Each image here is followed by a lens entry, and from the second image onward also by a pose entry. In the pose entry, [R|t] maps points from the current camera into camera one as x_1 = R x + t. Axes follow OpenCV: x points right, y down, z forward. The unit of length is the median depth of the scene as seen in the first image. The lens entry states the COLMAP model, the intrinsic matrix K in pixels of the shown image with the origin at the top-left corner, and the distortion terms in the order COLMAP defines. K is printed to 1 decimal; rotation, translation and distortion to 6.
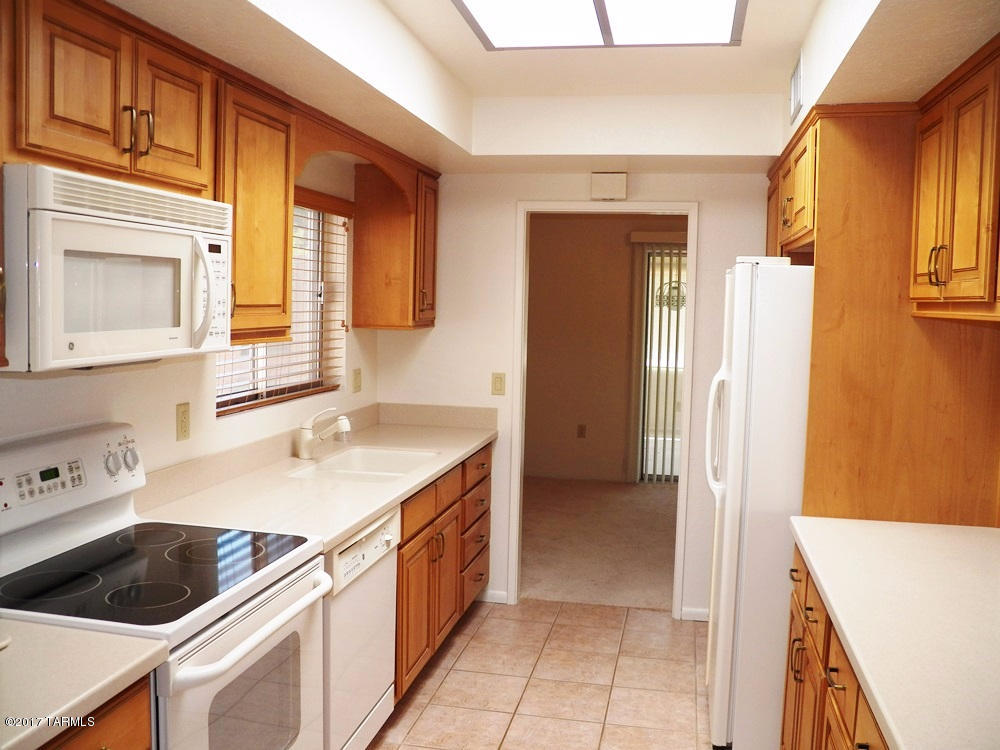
lens RADIAL K [[902.9, 0, 500.0], [0, 902.9, 375.0], [0, 0, 1]] dist [-0.131426, 0.097516]
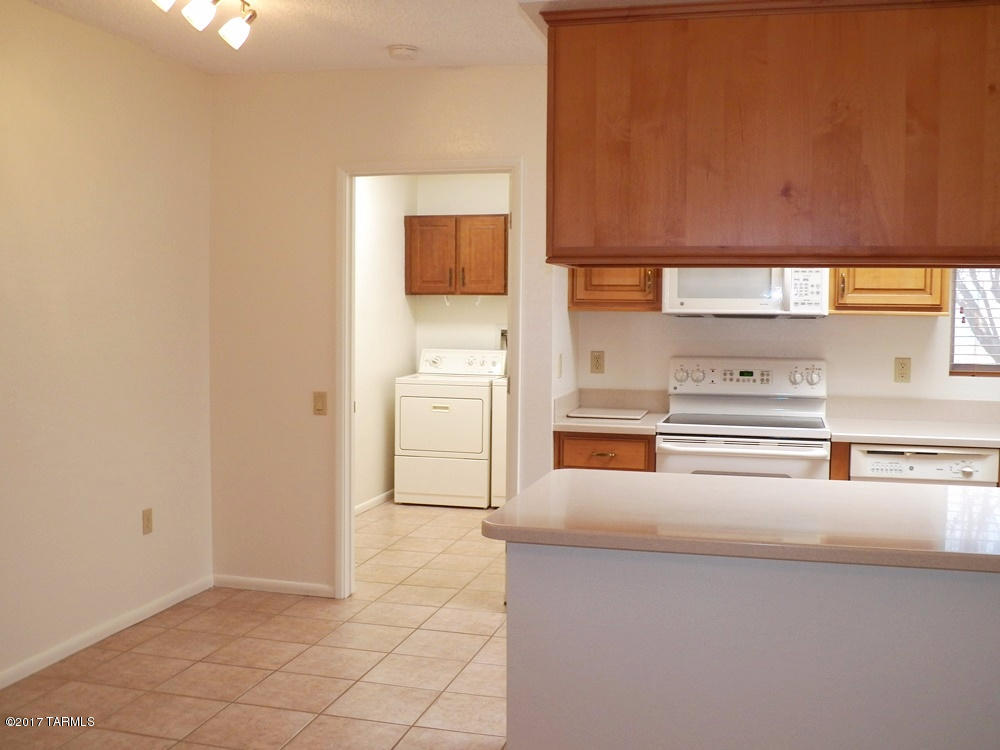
lens RADIAL K [[1044.6, 0, 500.0], [0, 1044.6, 375.0], [0, 0, 1]] dist [-0.080733, 0.029811]
pose [[-0.057083, 0.040169, -0.997561, 1.619274], [-0.093783, 0.994556, 0.045414, 0.052420], [0.993955, 0.096147, -0.053005, 0.487698]]
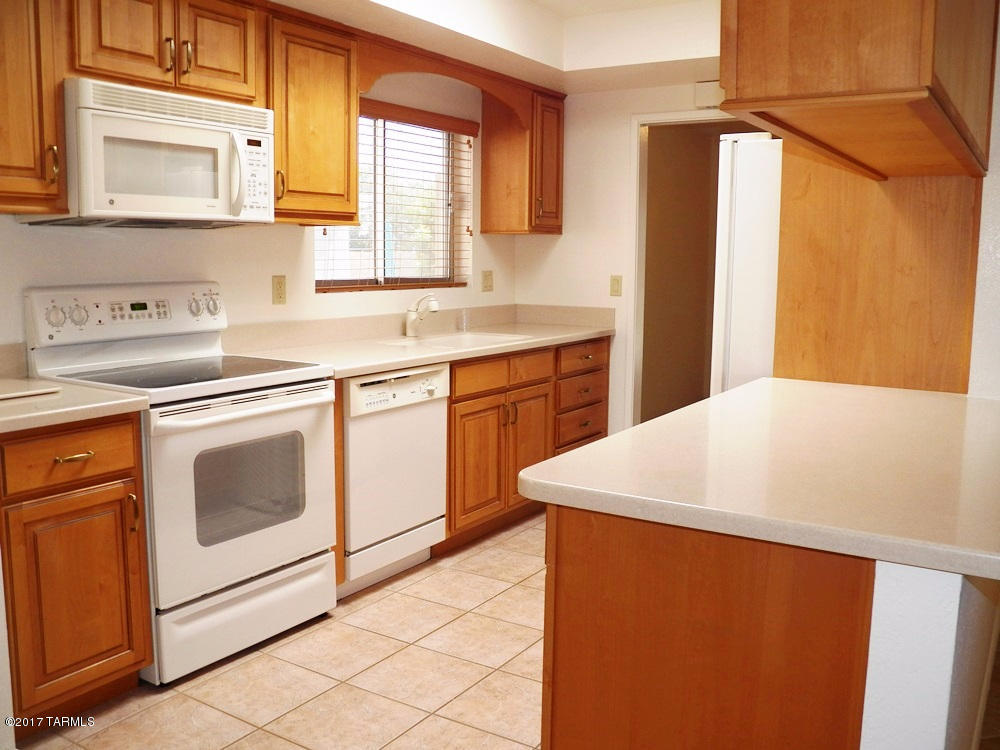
lens RADIAL K [[902.9, 0, 500.0], [0, 902.9, 375.0], [0, 0, 1]] dist [-0.131426, 0.097516]
pose [[0.934441, 0.032482, -0.354633, 0.466505], [-0.017004, 0.998765, 0.046676, 0.126152], [0.355712, -0.037586, 0.933840, -0.114036]]
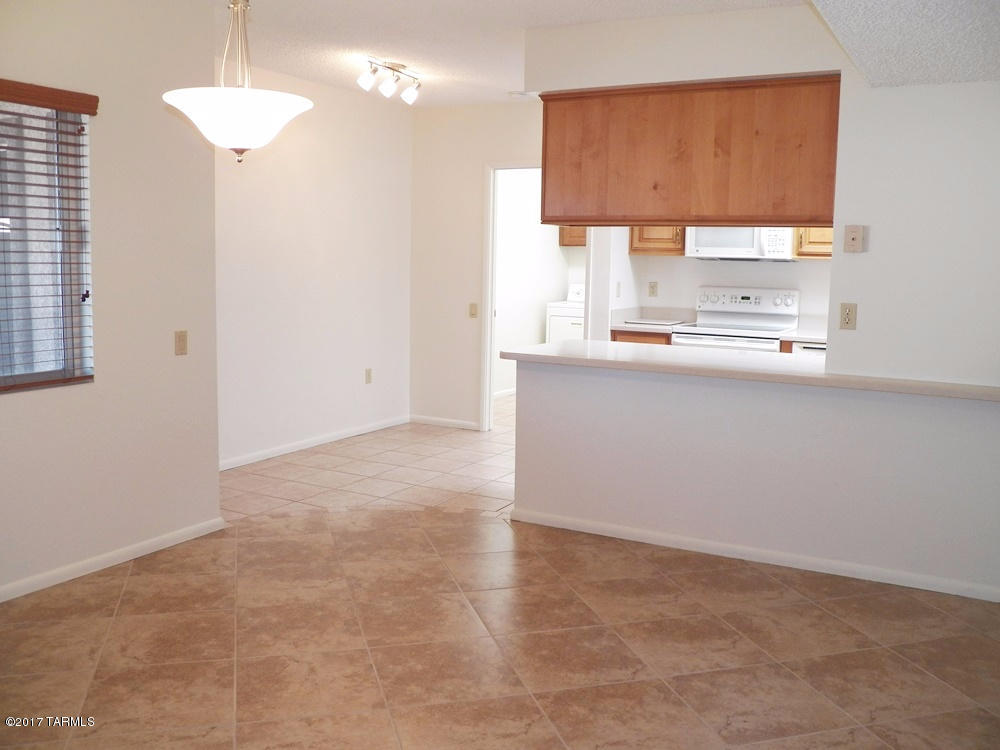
lens RADIAL K [[902.9, 0, 500.0], [0, 902.9, 375.0], [0, 0, 1]] dist [-0.131426, 0.097516]
pose [[-0.297440, 0.093033, -0.950197, 2.318419], [-0.105125, 0.985998, 0.129446, 0.055513], [0.948935, 0.138392, -0.283495, 0.951117]]
